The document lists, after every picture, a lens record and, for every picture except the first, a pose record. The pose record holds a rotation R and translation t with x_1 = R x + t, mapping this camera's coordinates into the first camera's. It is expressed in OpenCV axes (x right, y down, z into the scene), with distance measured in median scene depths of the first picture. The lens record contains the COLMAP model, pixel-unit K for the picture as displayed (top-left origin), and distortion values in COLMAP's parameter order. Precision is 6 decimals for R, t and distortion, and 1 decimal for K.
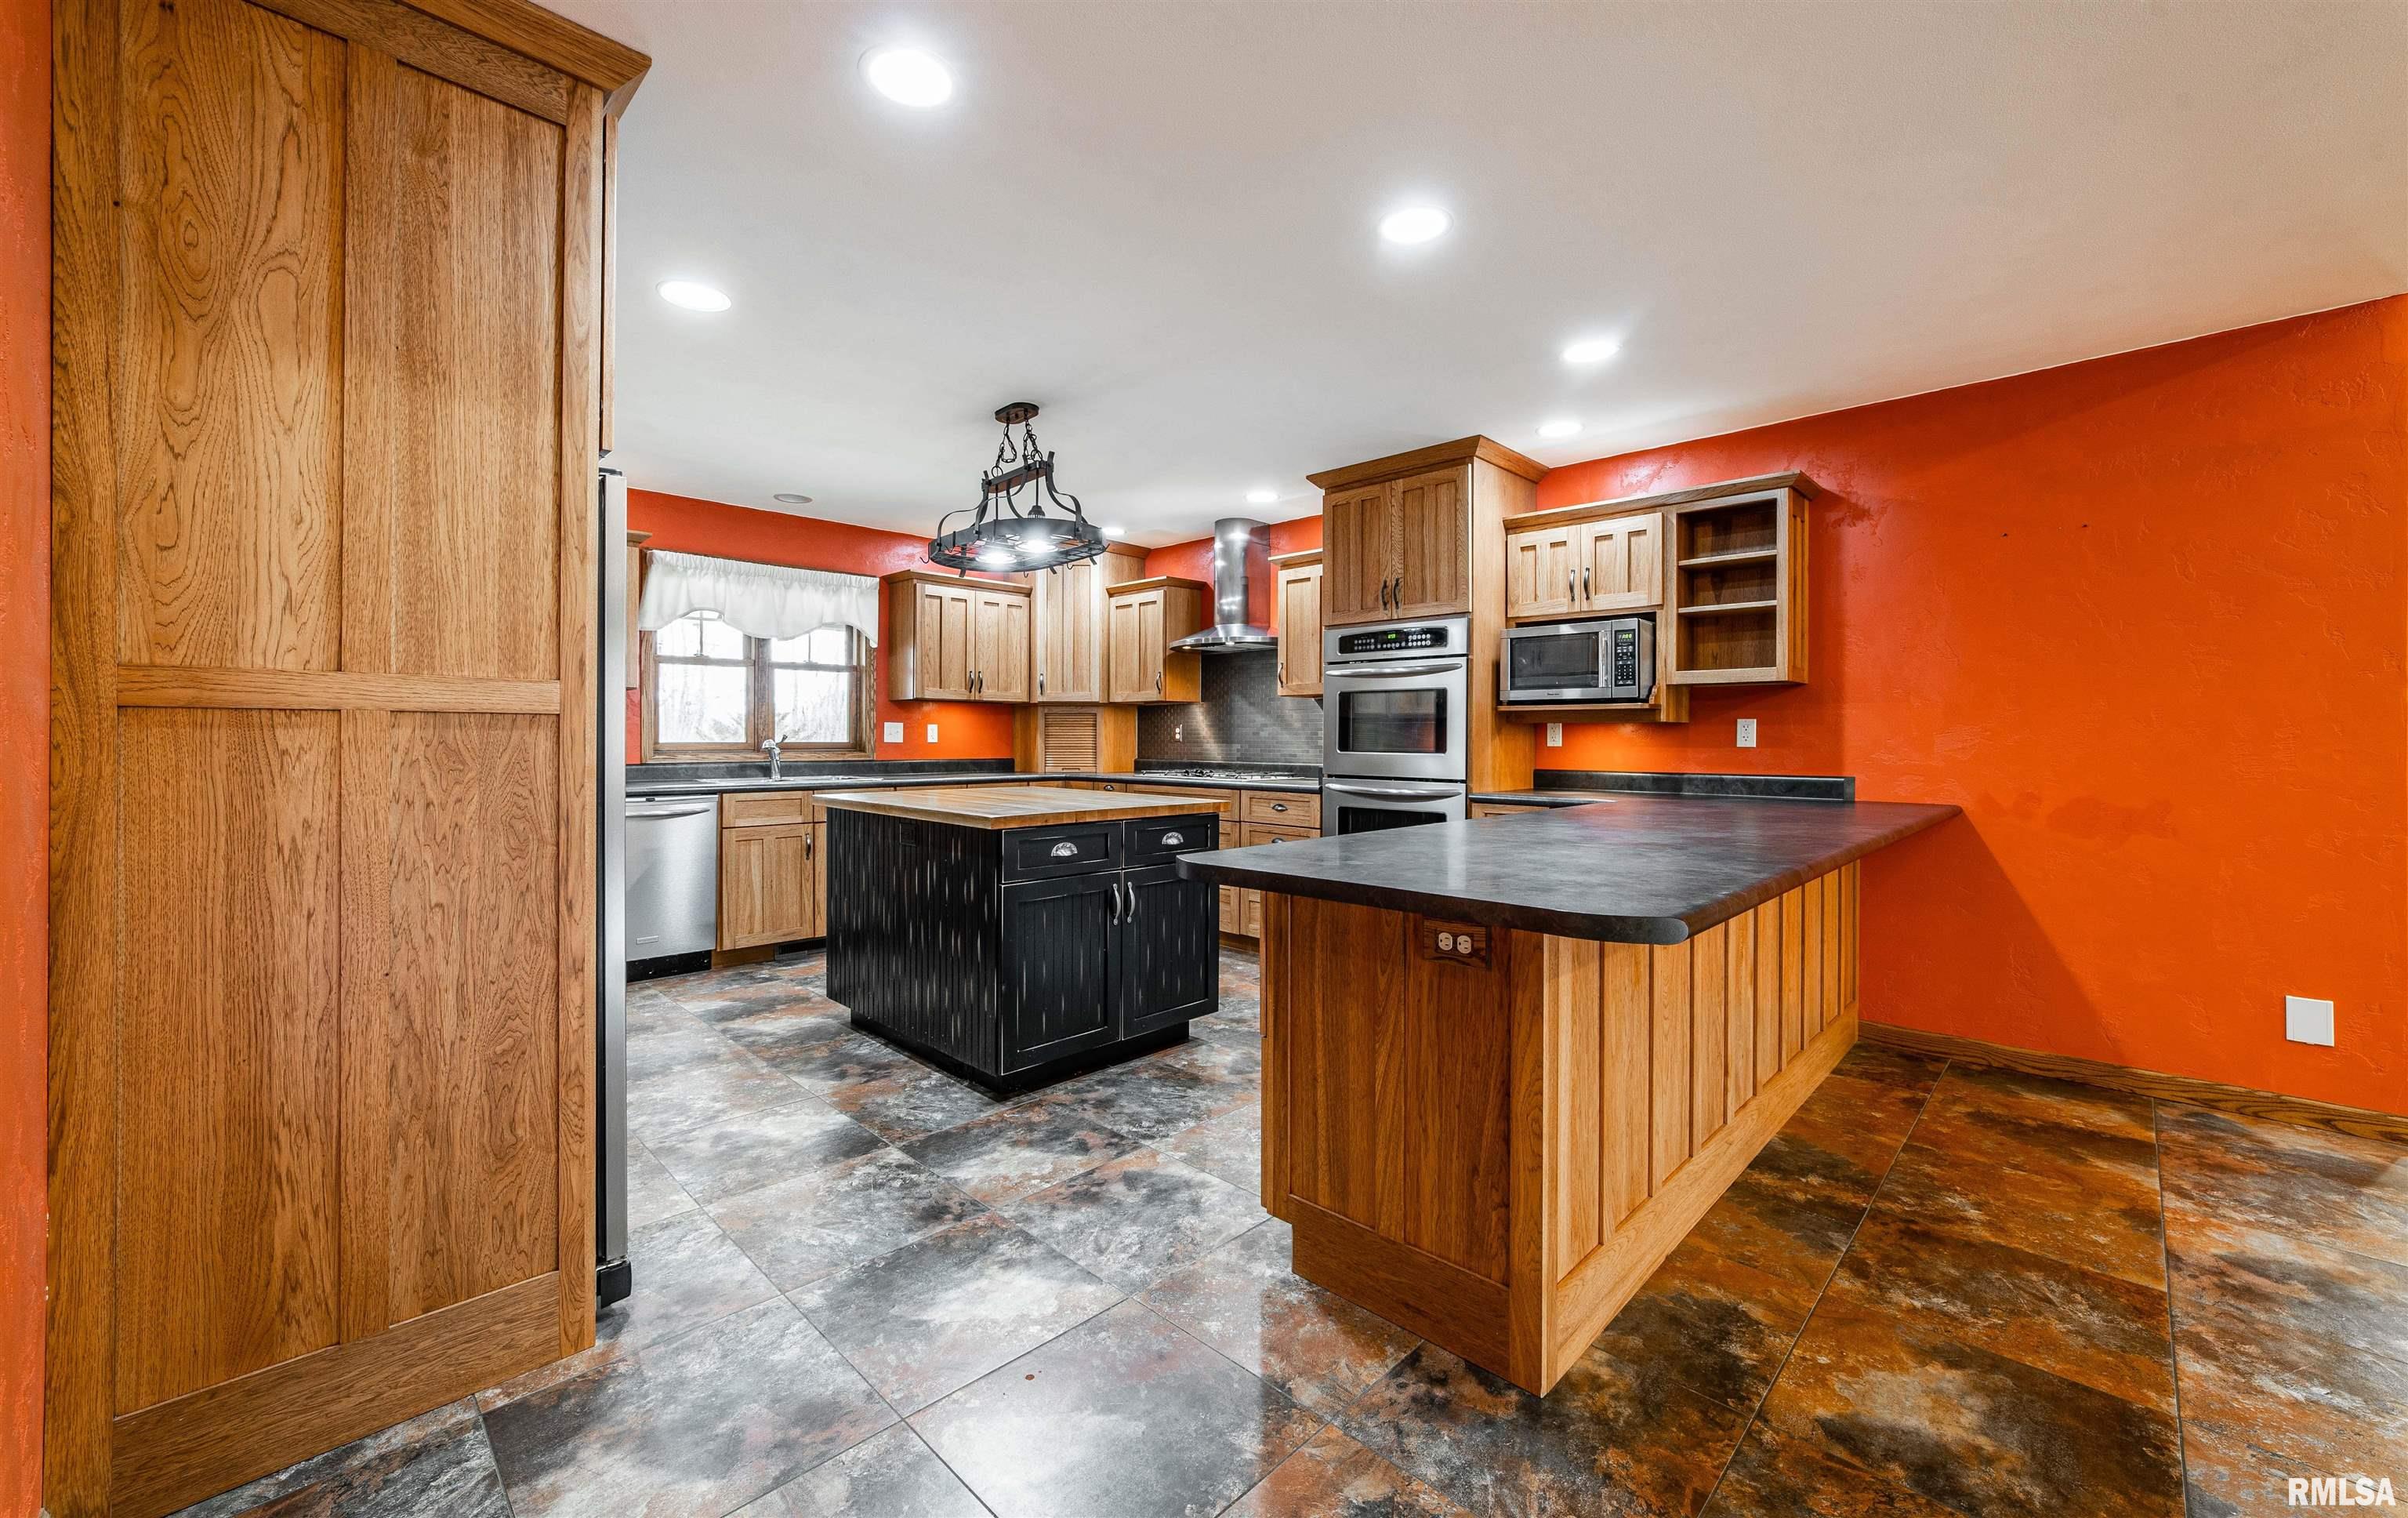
lens RADIAL K [[942.4, 0, 1190.4], [0, 942.4, 733.2], [0, 0, 1]] dist [-0.021968, 0.008875]
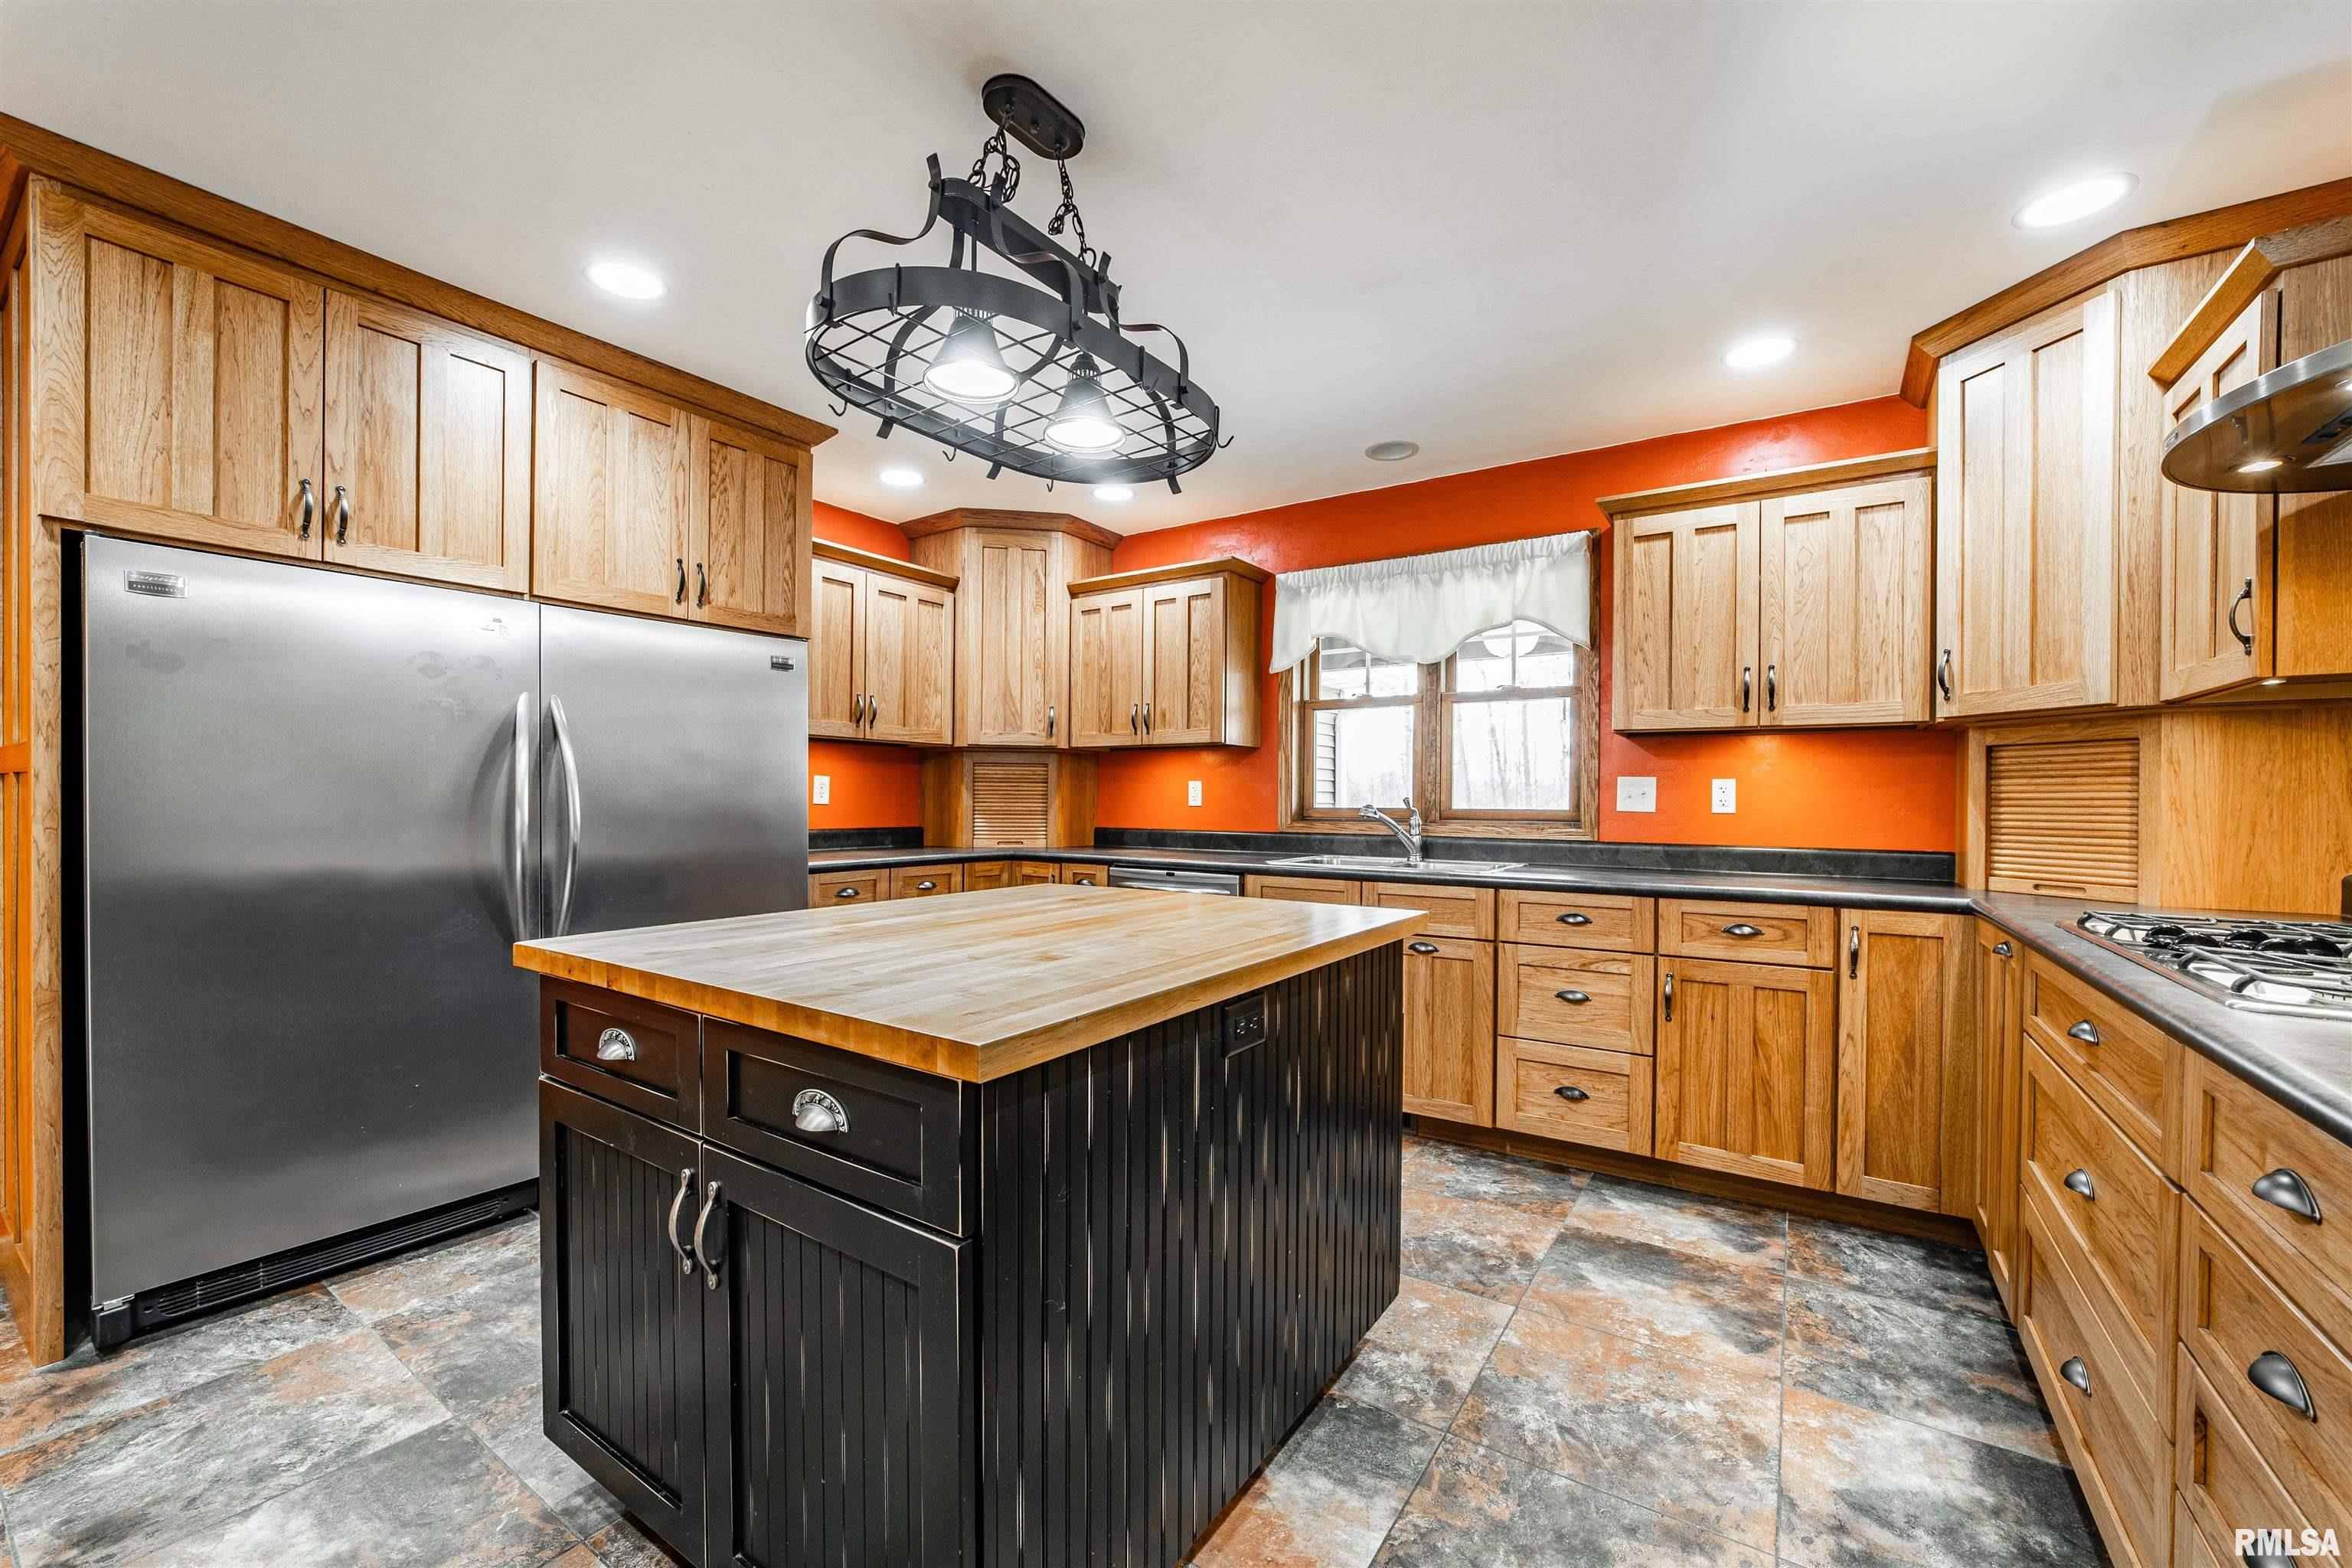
lens RADIAL K [[936.9, 0, 1163.6], [0, 936.9, 804.8], [0, 0, 1]] dist [-0.024296, 0.006707]
pose [[0.186131, 0.004327, -0.982515, 0.281357], [-0.001812, 0.999990, 0.004061, 0.005625], [0.982523, 0.001025, 0.186137, 0.942039]]
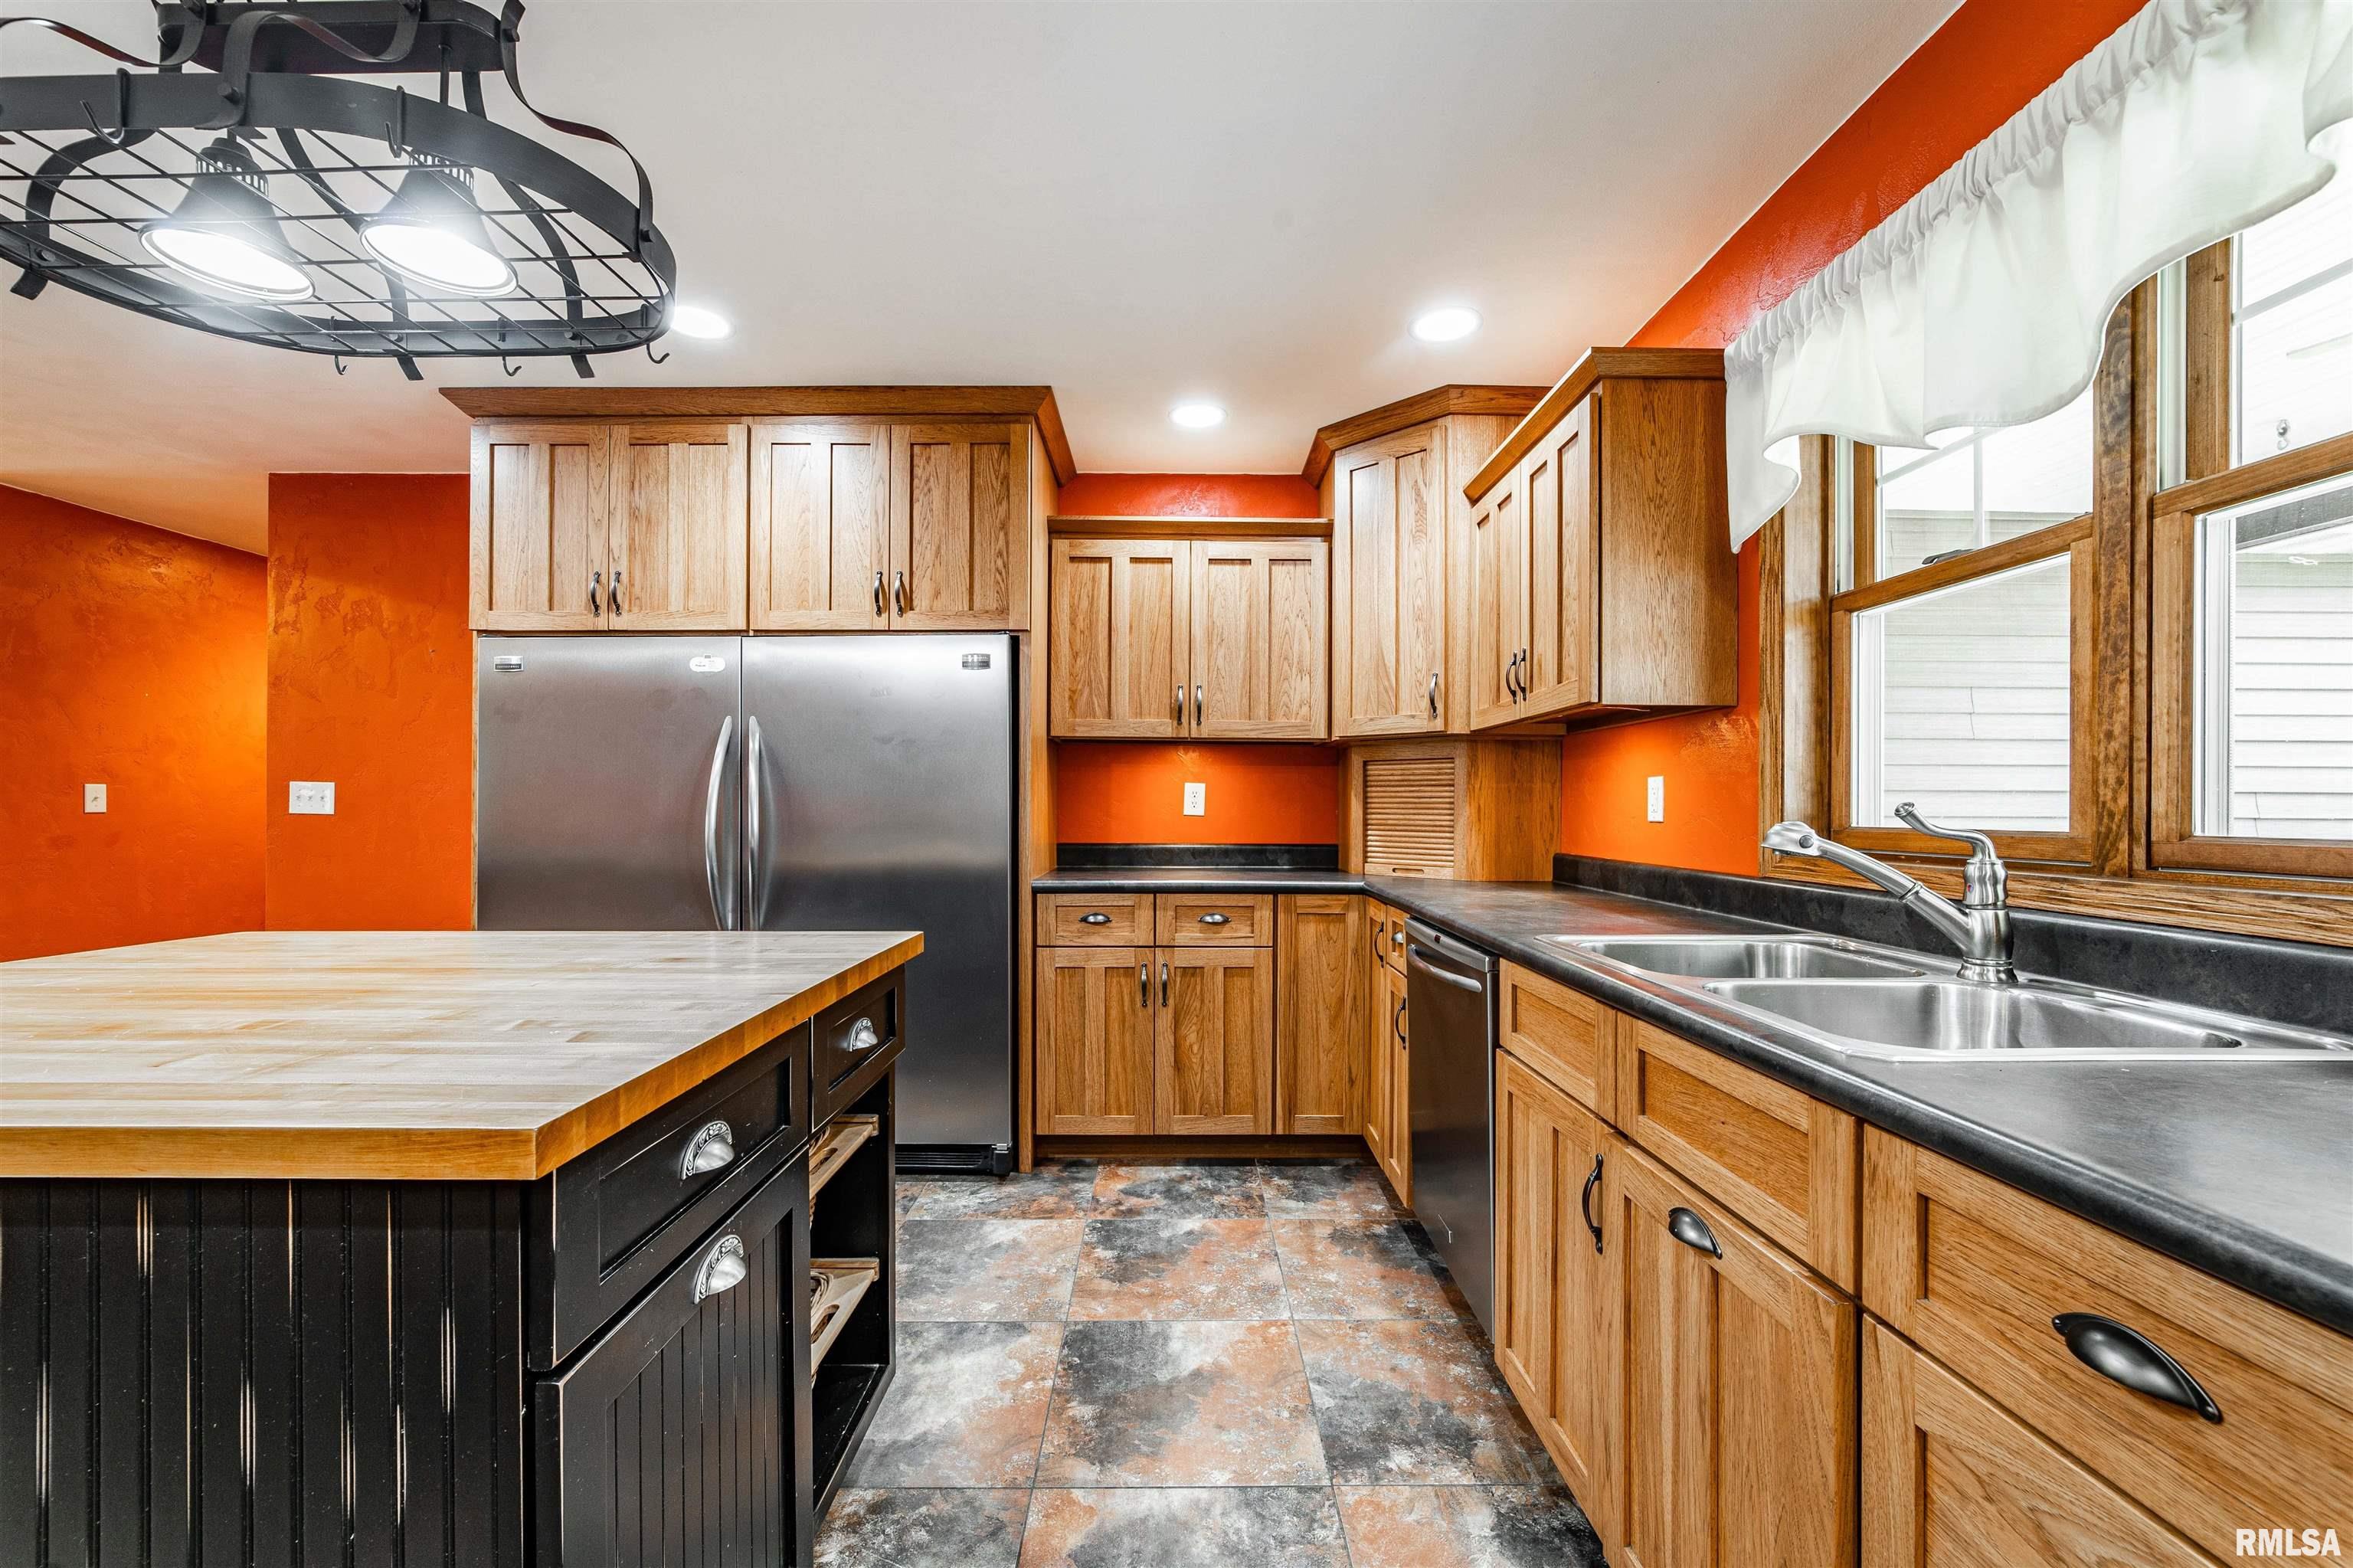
lens RADIAL K [[922.5, 0, 1176.7], [0, 922.5, 803.4], [0, 0, 1]] dist [-0.017318, 0.000084]
pose [[-0.698397, -0.008767, -0.715657, -0.158982], [-0.002944, 0.999952, -0.009378, 0.006295], [0.715705, -0.004443, -0.698389, 1.388797]]
